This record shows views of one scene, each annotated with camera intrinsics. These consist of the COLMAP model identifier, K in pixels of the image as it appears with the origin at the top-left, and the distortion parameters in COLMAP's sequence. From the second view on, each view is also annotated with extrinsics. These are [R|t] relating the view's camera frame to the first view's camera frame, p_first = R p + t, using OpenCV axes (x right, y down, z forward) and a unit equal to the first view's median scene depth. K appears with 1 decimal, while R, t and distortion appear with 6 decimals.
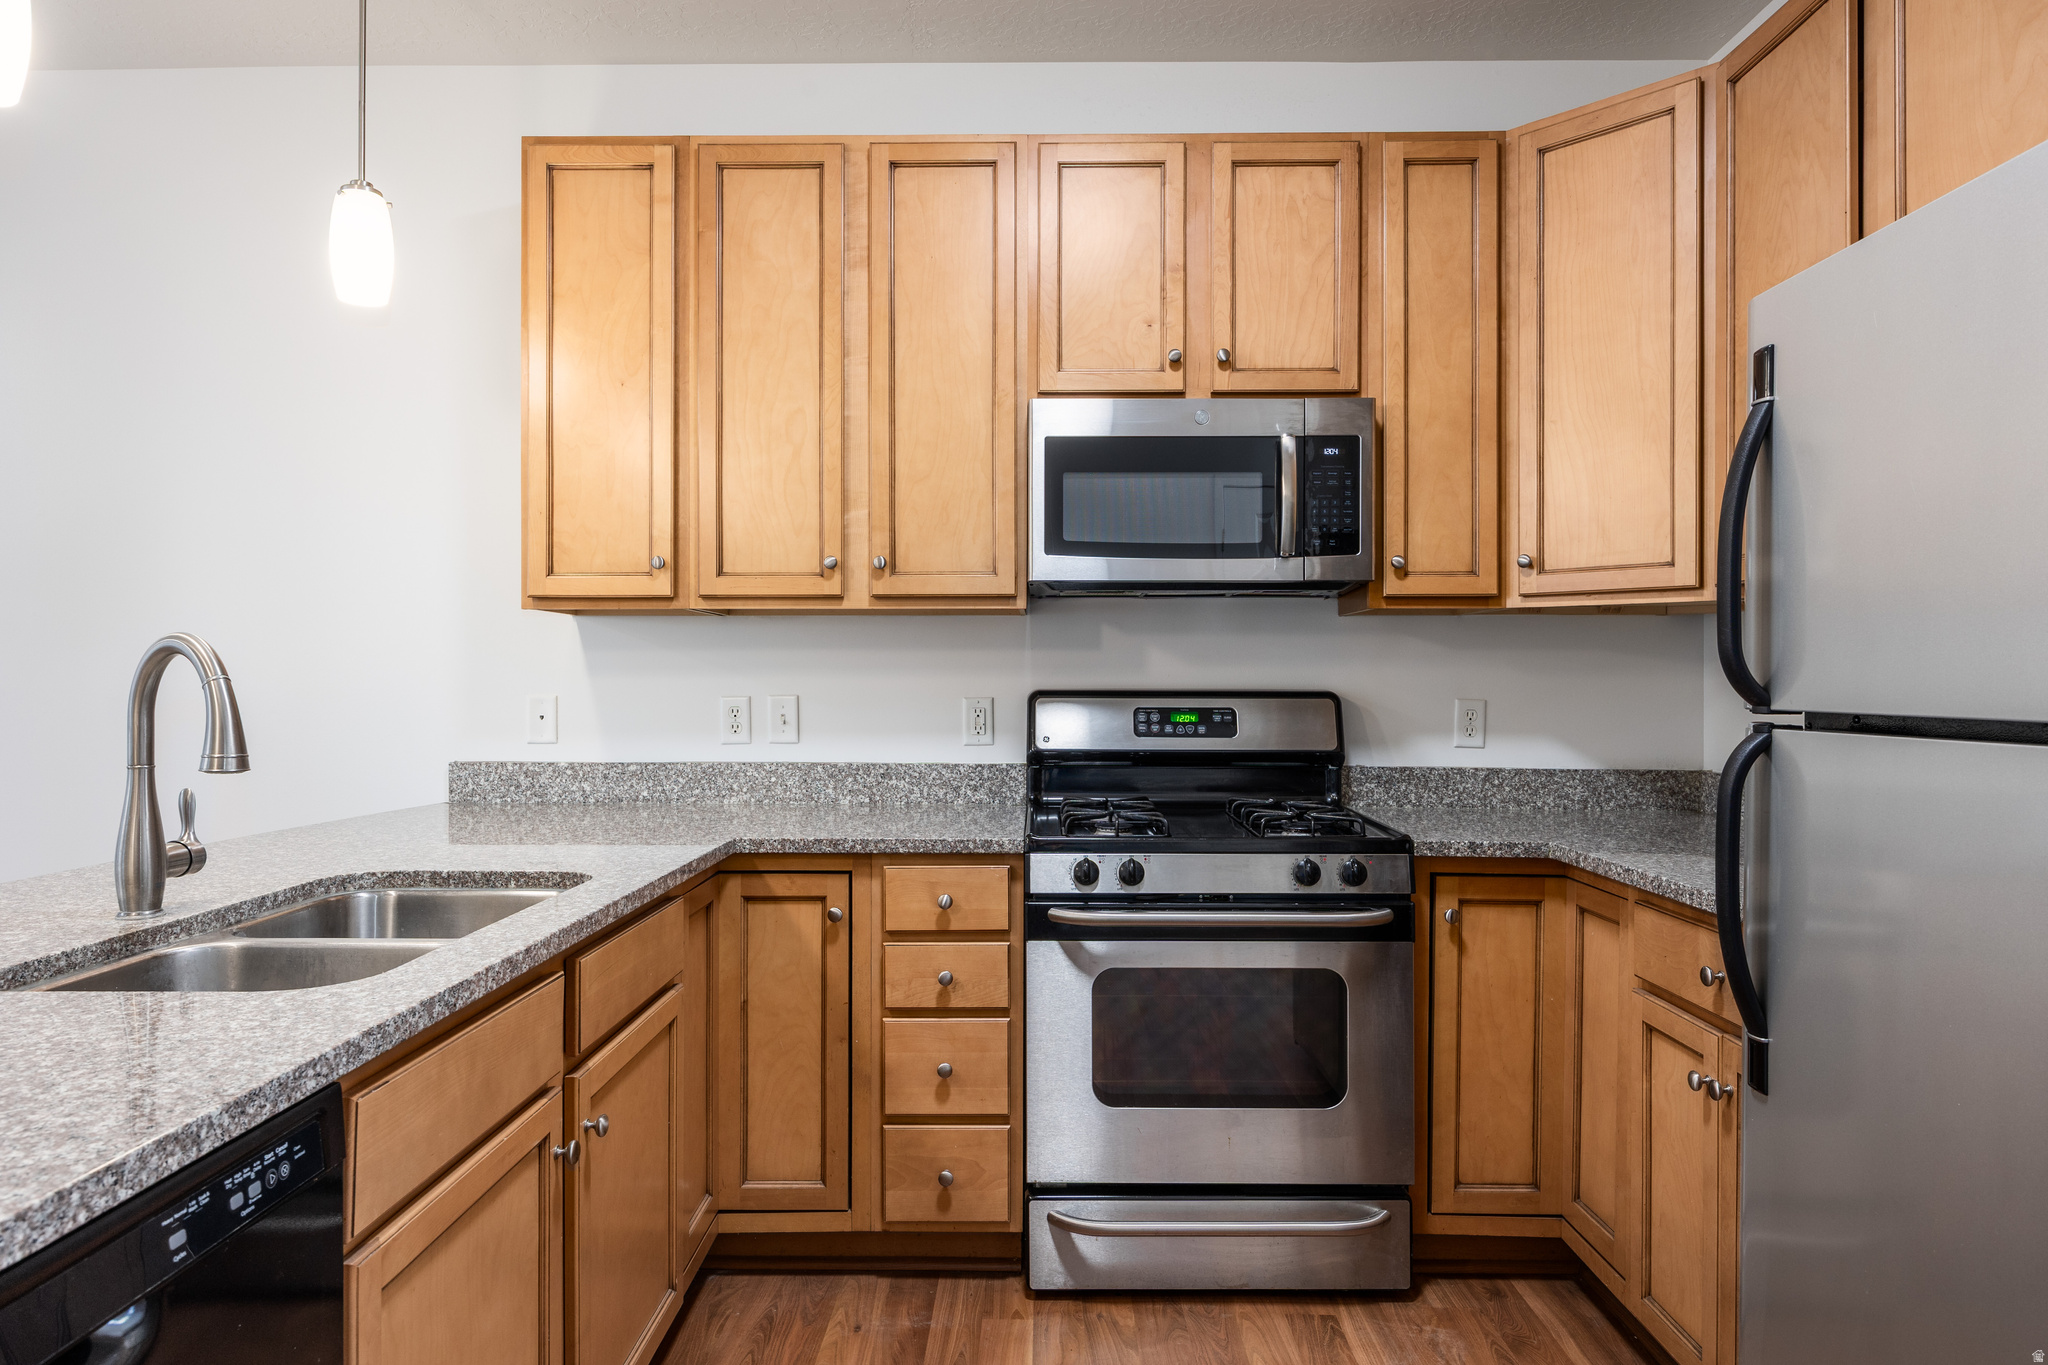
lens RADIAL K [[1231.5, 0, 971.9], [0, 1231.5, 681.4], [0, 0, 1]] dist [-0.000794, -0.000881]
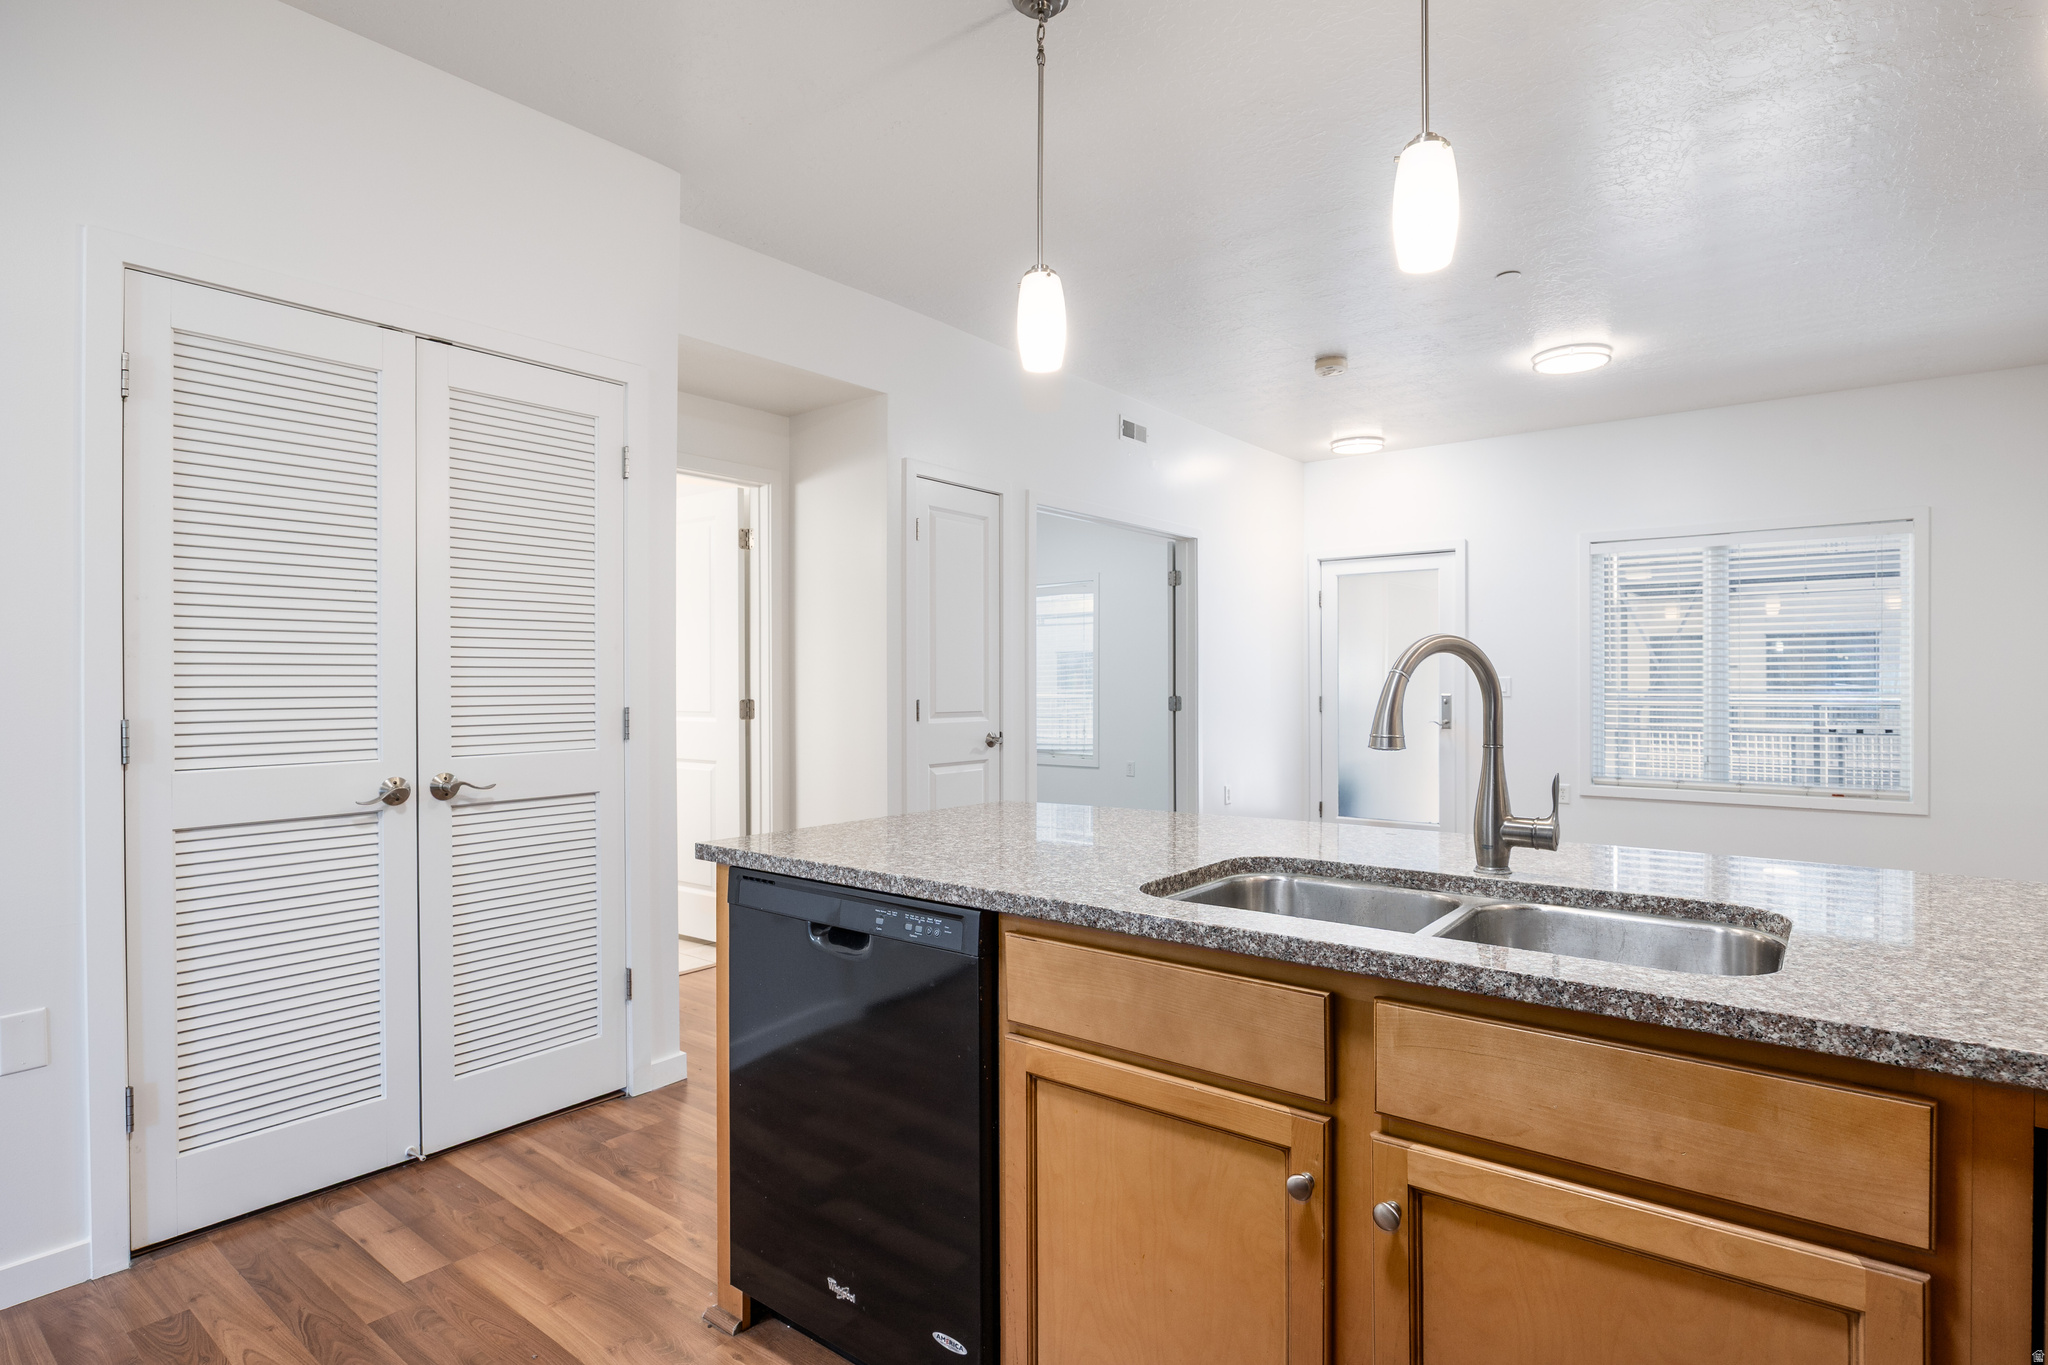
lens RADIAL K [[1053.5, 0, 1057.3], [0, 1053.5, 684.9], [0, 0, 1]] dist [-0.003260, 0.000161]
pose [[-0.554680, 0.002911, -0.832059, 0.269933], [-0.001557, 0.999988, 0.004536, 0.004267], [0.832062, 0.003812, -0.554669, 0.813654]]
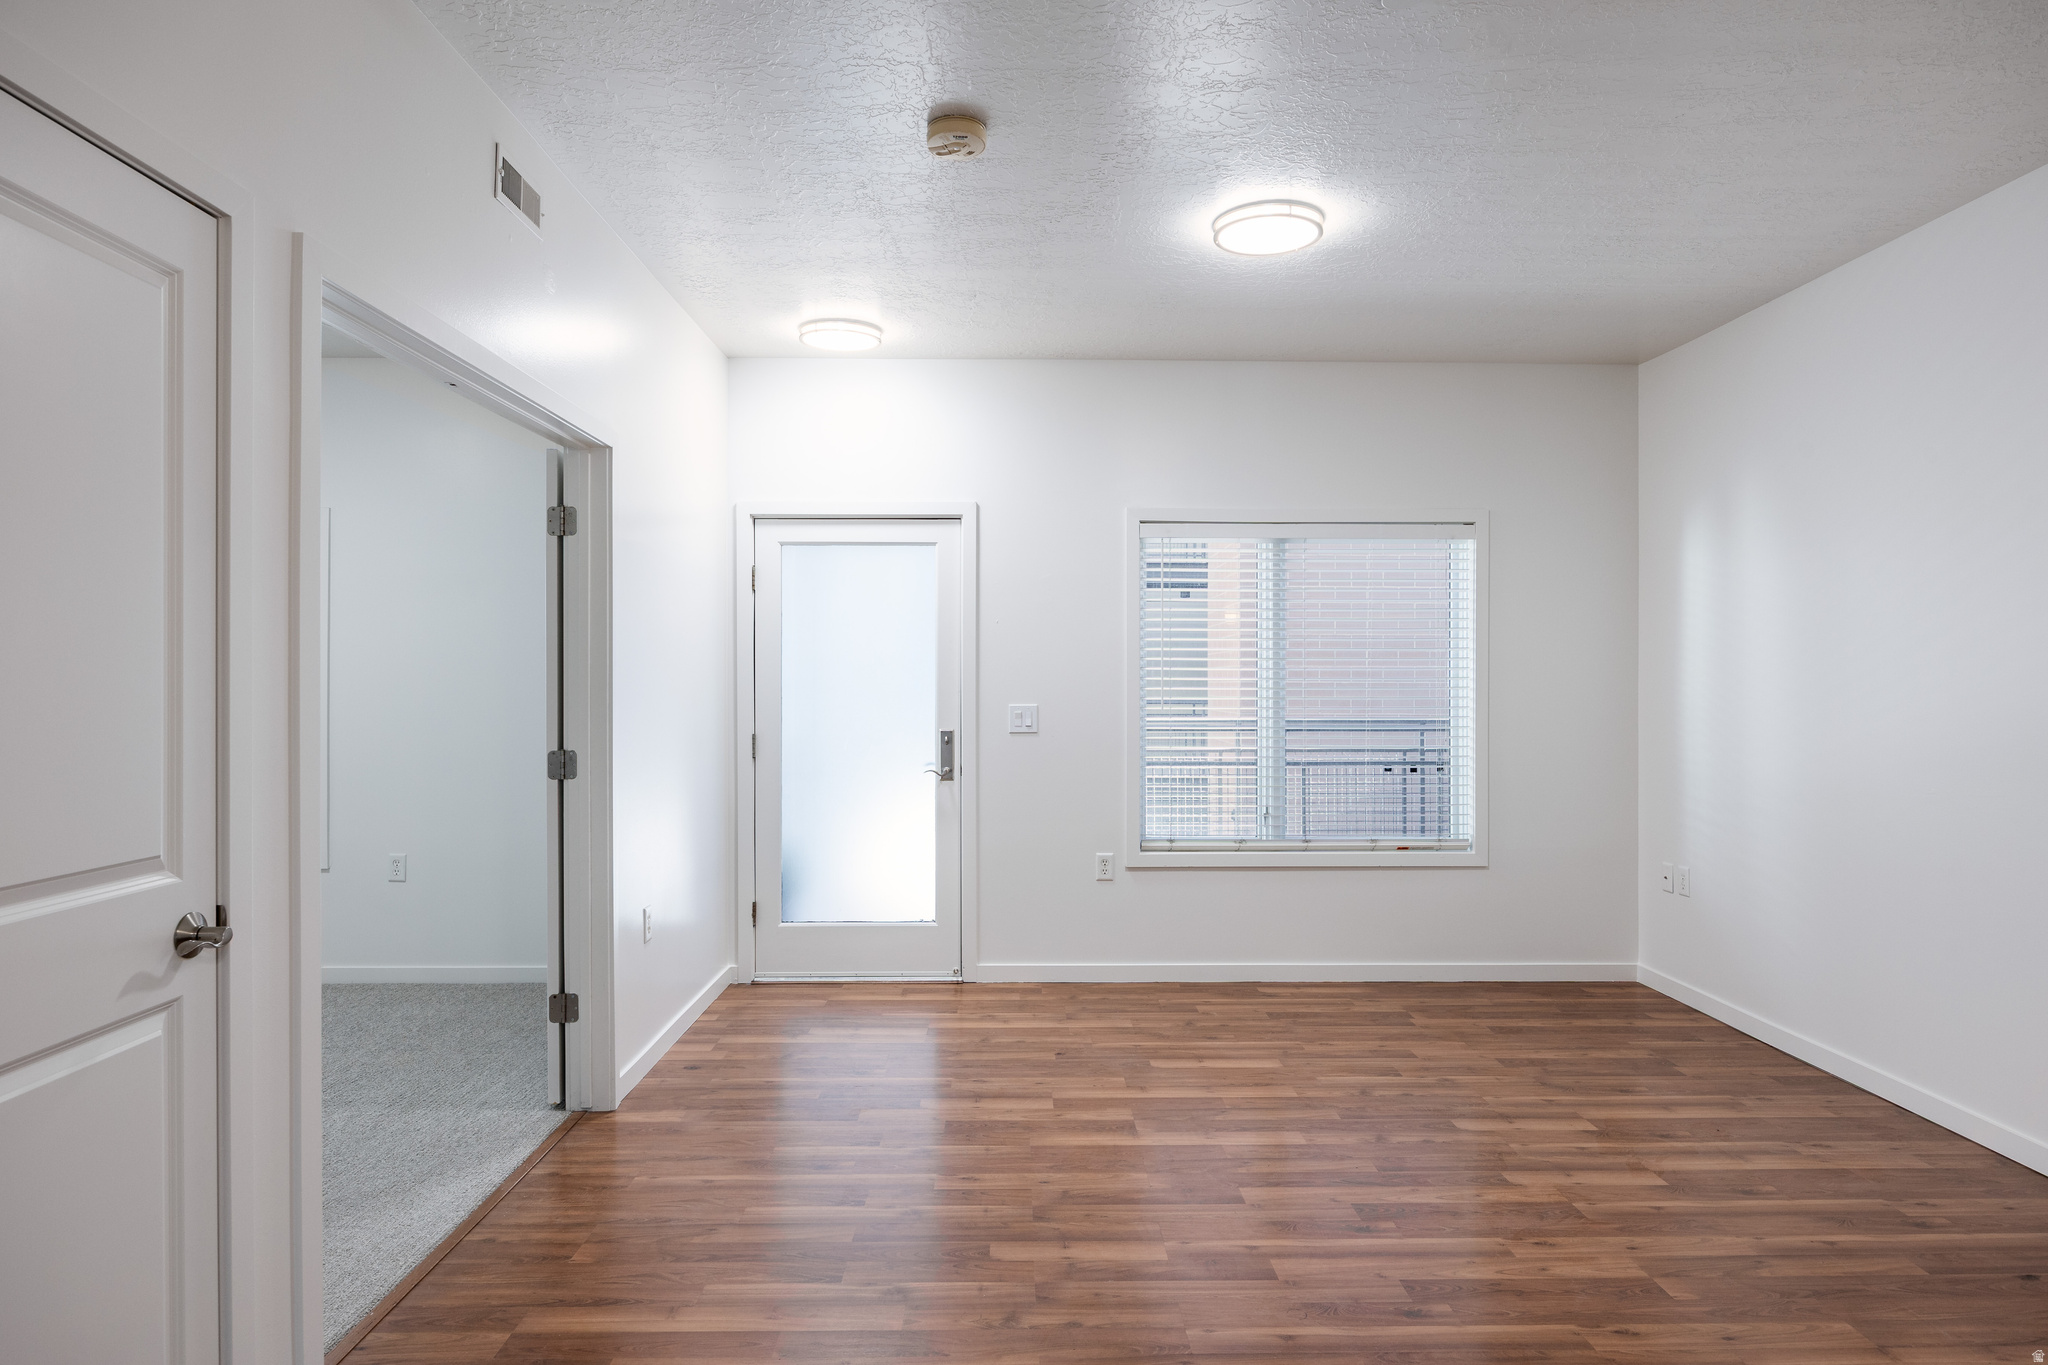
lens RADIAL K [[1215.1, 0, 1063.3], [0, 1215.1, 687.5], [0, 0, 1]] dist [-0.016142, 0.000398]
pose [[0.073184, 0.002446, -0.997315, -0.511676], [-0.006800, 0.999975, 0.001954, -0.045718], [0.997295, 0.006639, 0.073198, 0.103917]]
